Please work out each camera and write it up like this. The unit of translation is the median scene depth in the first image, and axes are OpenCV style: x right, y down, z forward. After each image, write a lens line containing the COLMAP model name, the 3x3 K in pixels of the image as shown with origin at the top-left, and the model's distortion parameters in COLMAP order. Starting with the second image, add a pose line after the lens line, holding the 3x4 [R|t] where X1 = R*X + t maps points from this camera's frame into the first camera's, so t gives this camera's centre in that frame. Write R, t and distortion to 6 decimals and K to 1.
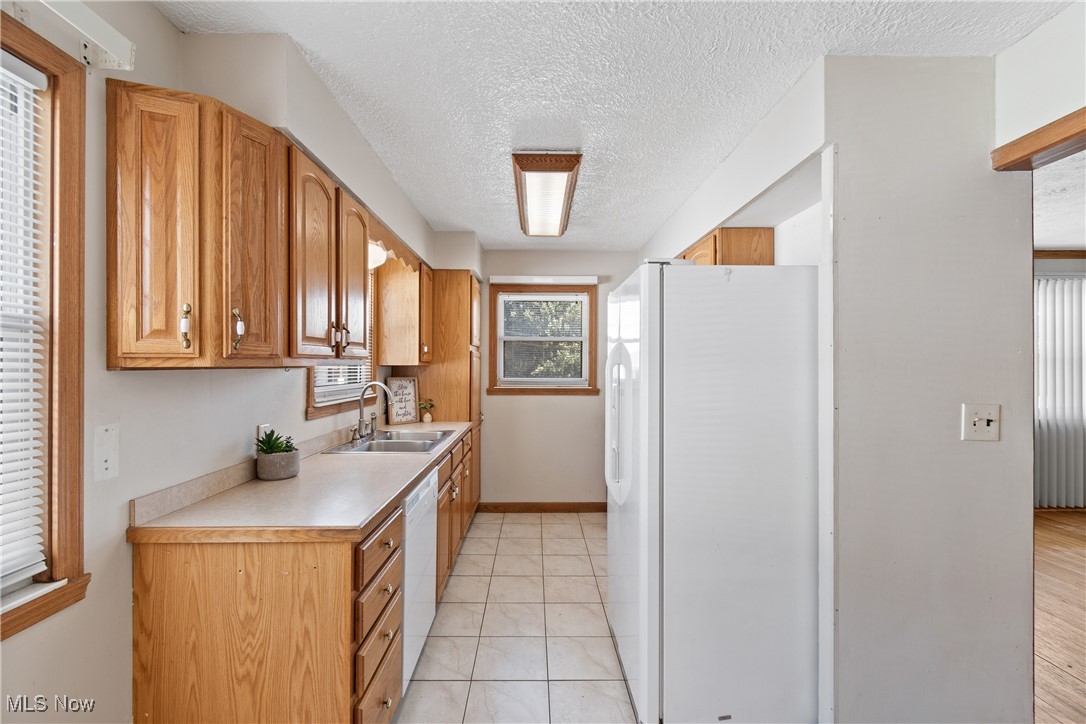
lens RADIAL K [[482.3, 0, 543.0], [0, 482.3, 362.0], [0, 0, 1]] dist [0.010888, -0.000027]
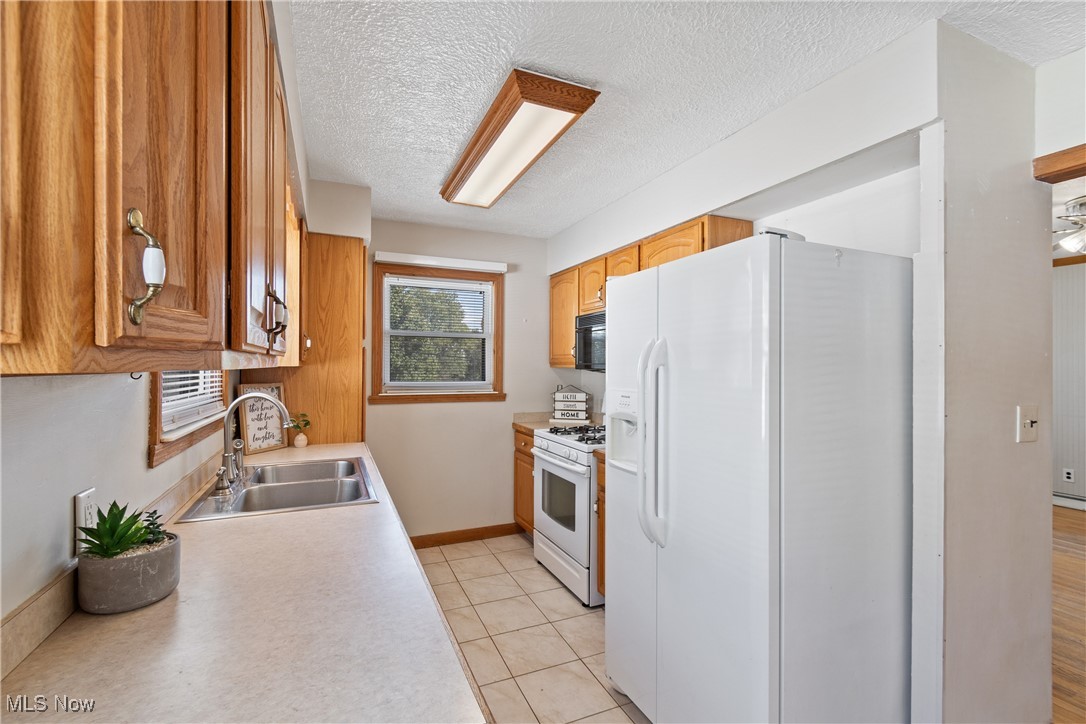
lens RADIAL K [[478.6, 0, 541.2], [0, 478.6, 363.6], [0, 0, 1]] dist [0.001736, -0.000383]
pose [[0.919307, 0.003405, 0.393526, -0.211482], [-0.004101, 0.999991, 0.000927, 0.000579], [-0.393519, -0.002466, 0.919313, 0.235540]]
